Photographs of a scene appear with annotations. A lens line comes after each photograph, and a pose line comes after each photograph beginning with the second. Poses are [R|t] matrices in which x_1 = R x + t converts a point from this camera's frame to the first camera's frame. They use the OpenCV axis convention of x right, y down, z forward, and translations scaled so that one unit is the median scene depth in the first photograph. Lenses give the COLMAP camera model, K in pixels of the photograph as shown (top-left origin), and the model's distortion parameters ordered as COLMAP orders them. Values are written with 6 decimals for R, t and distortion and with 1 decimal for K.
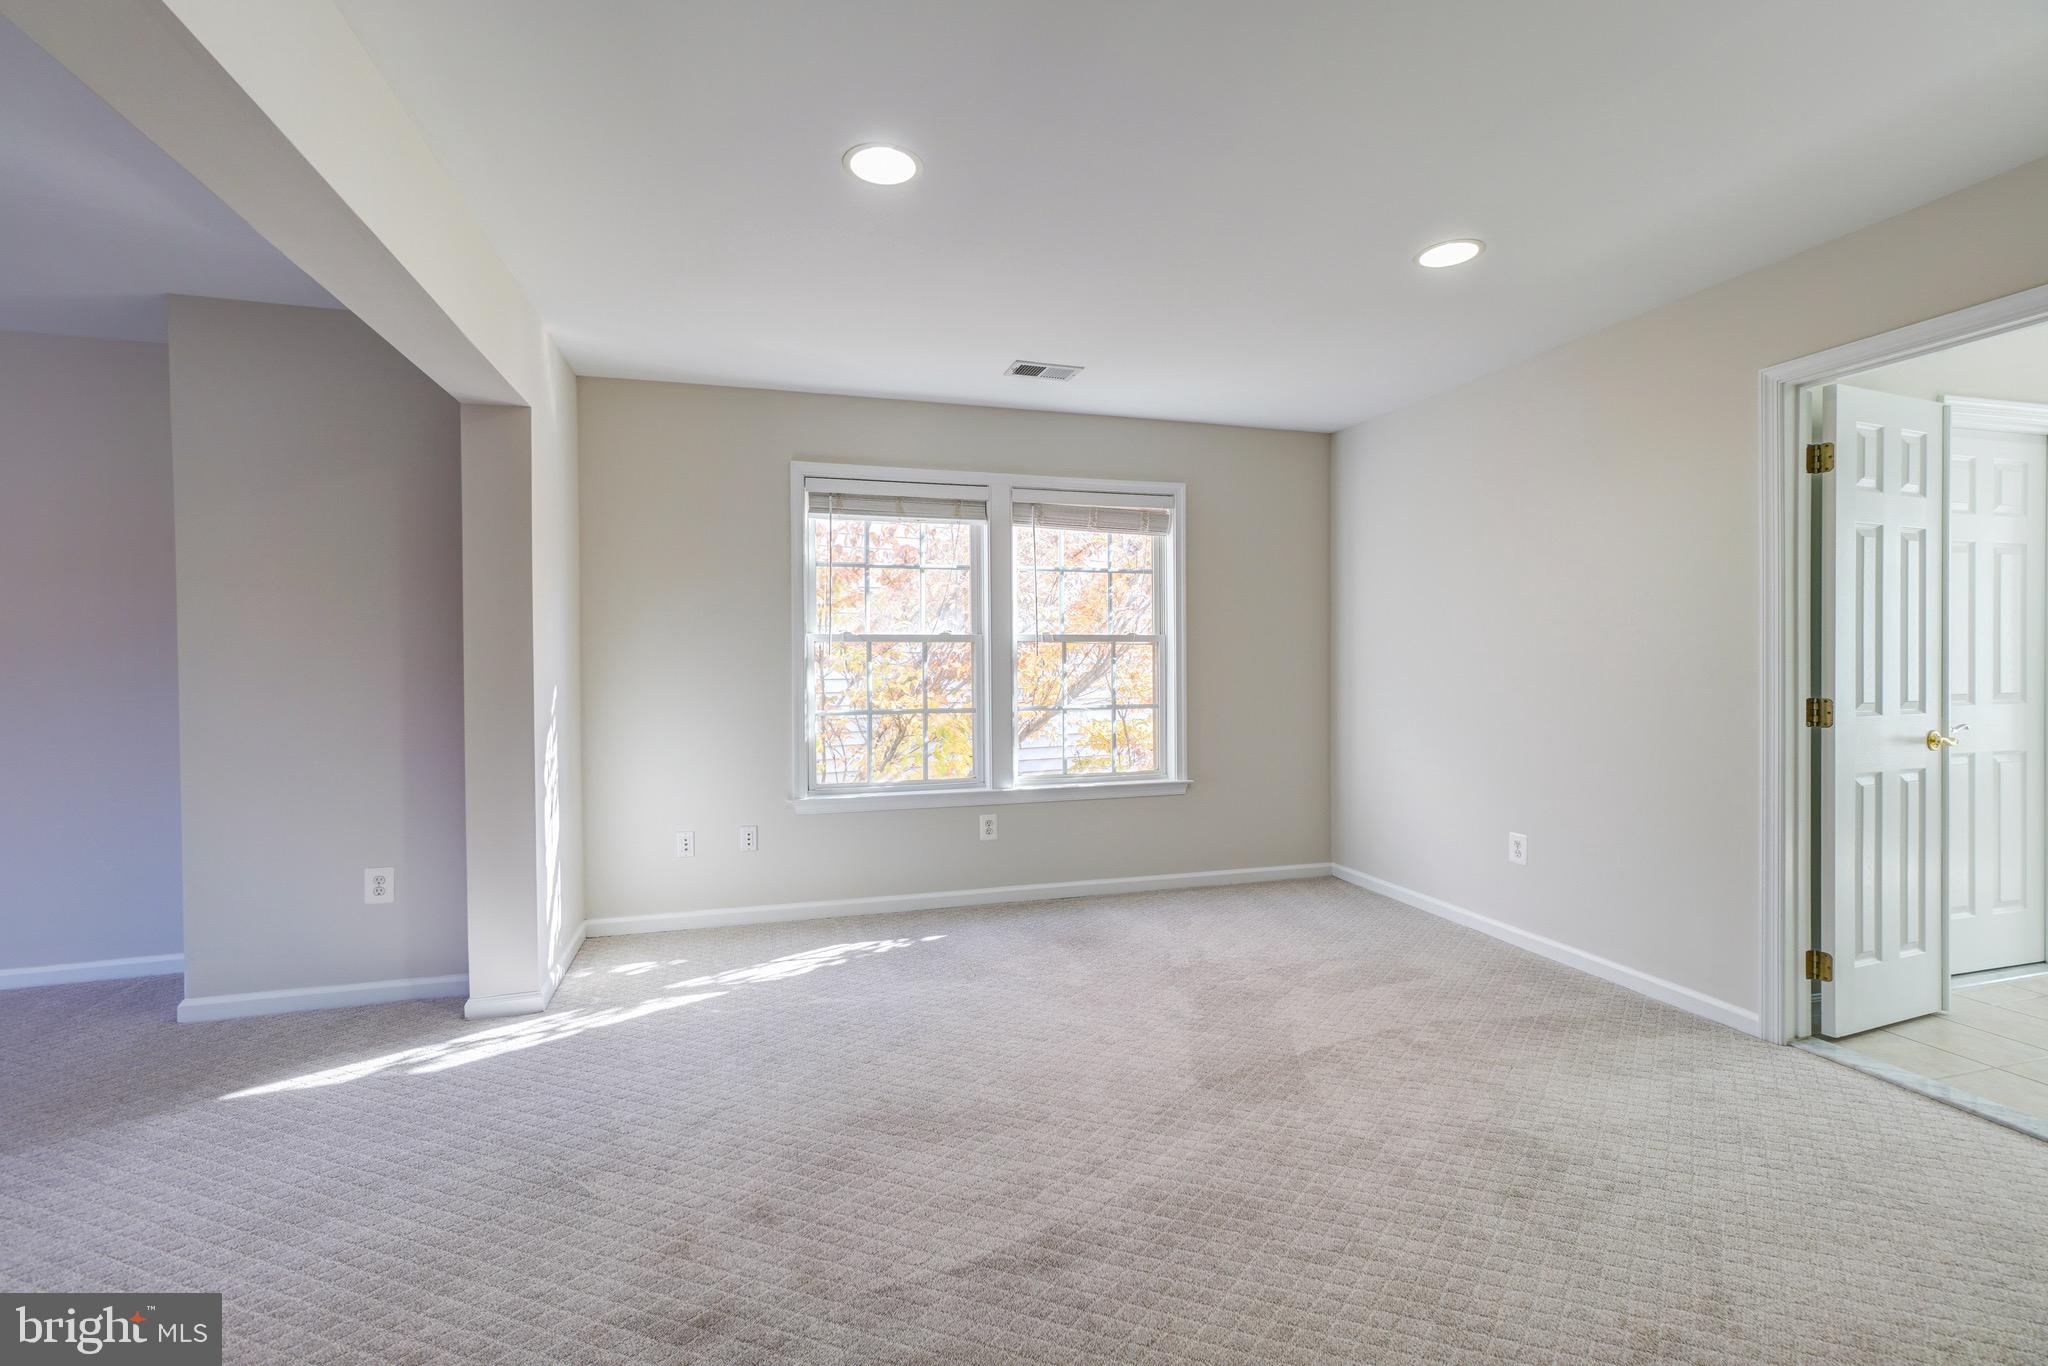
lens RADIAL K [[890.3, 0, 1012.8], [0, 890.3, 670.0], [0, 0, 1]] dist [-0.013076, 0.012853]
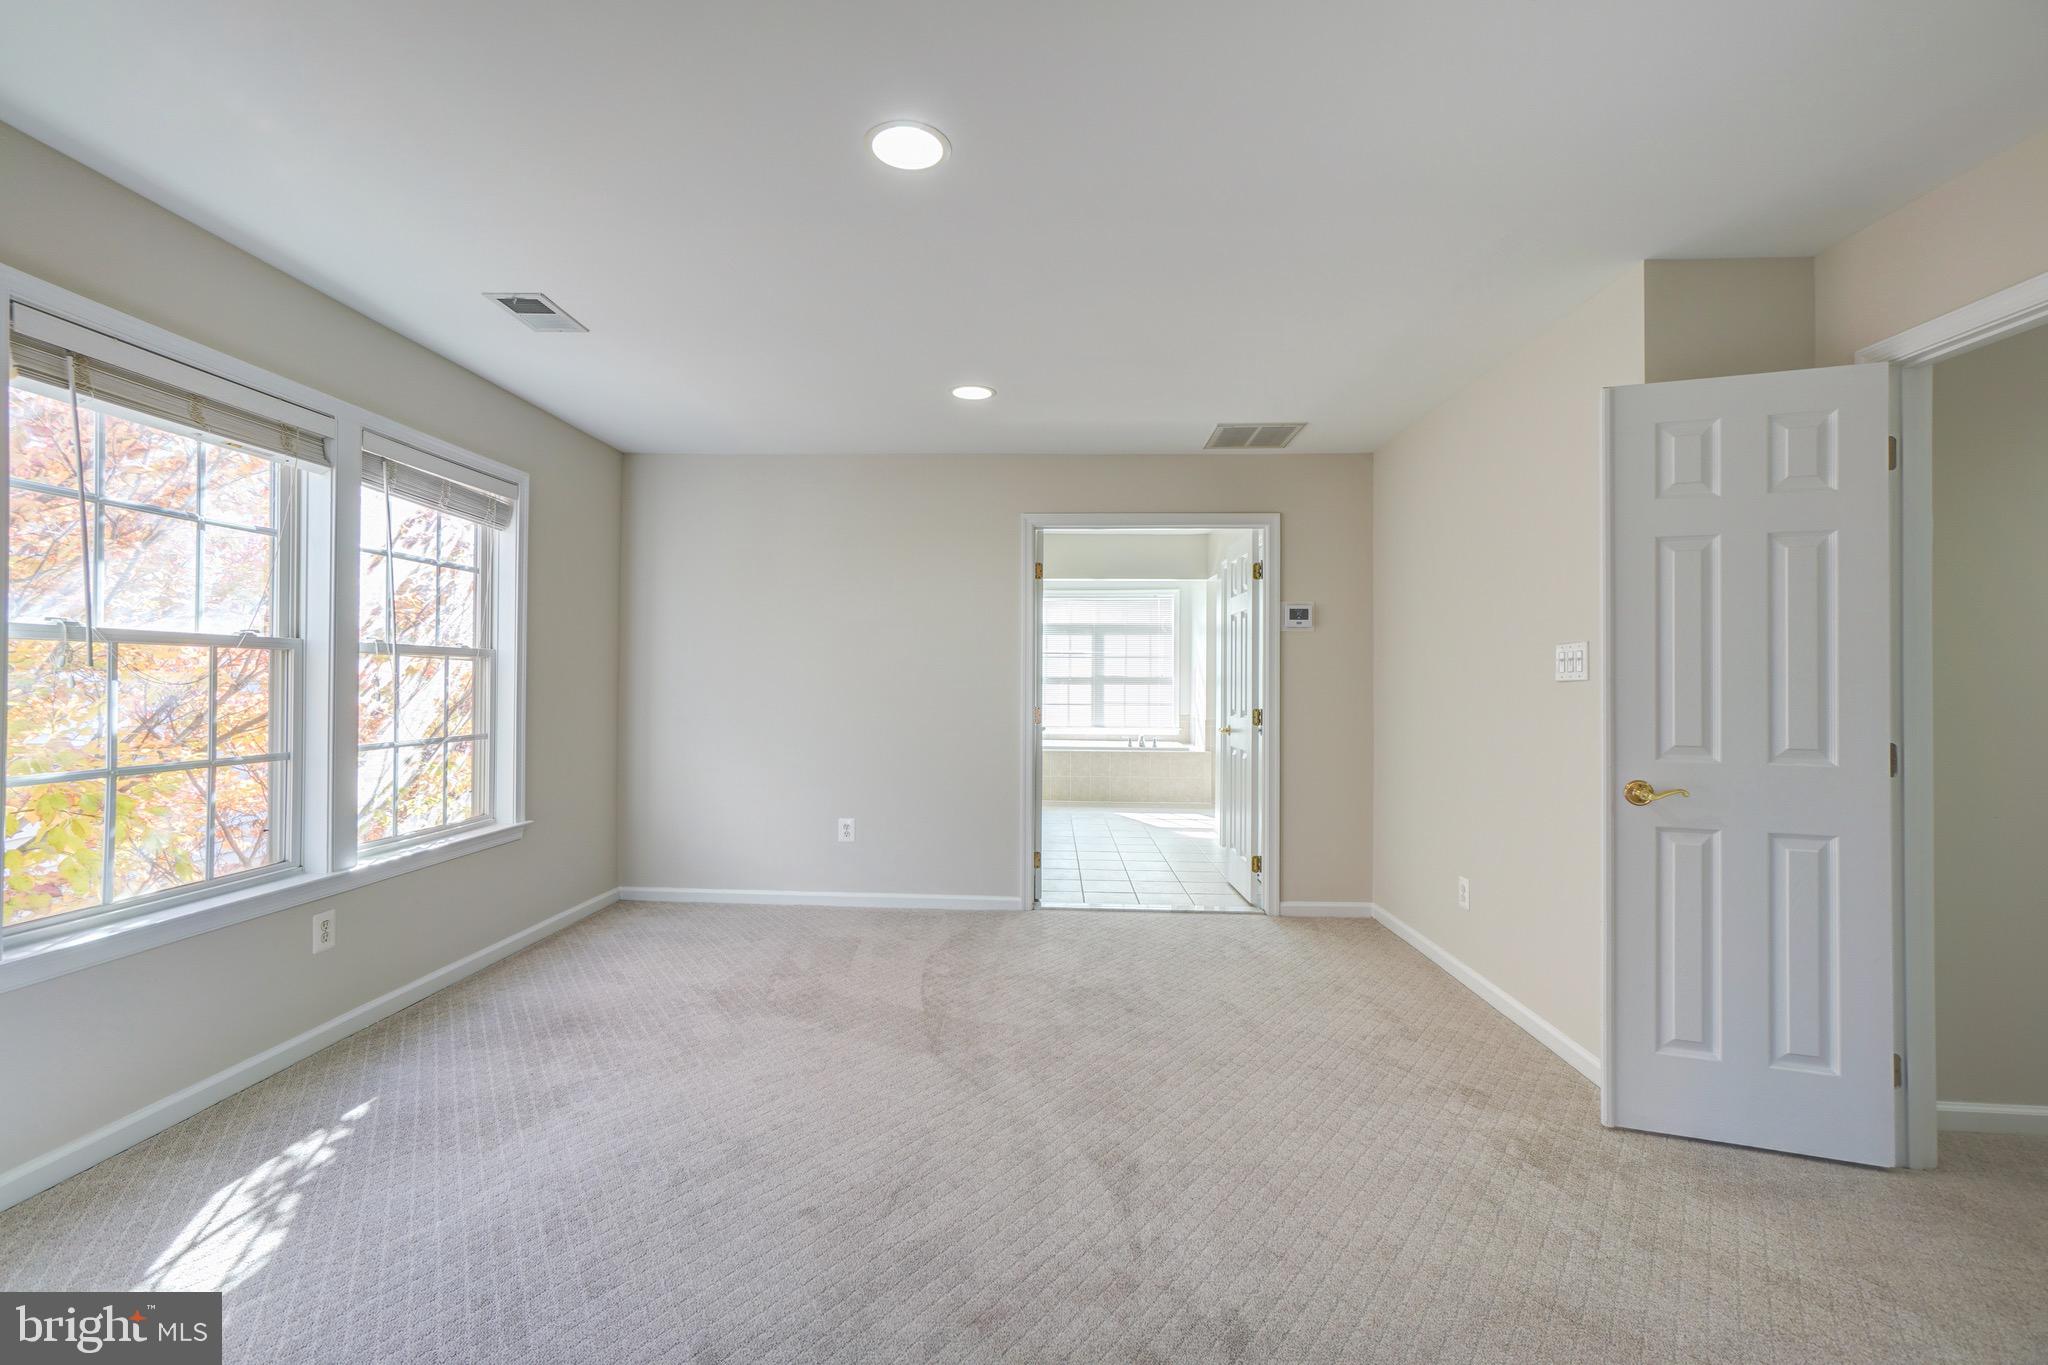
lens RADIAL K [[890.3, 0, 1012.8], [0, 890.3, 669.5], [0, 0, 1]] dist [-0.013076, 0.012853]
pose [[0.323188, 0.019962, 0.946124, -0.510805], [0.000253, 0.999776, -0.021180, -0.003508], [-0.946335, 0.007084, 0.323110, 0.315869]]
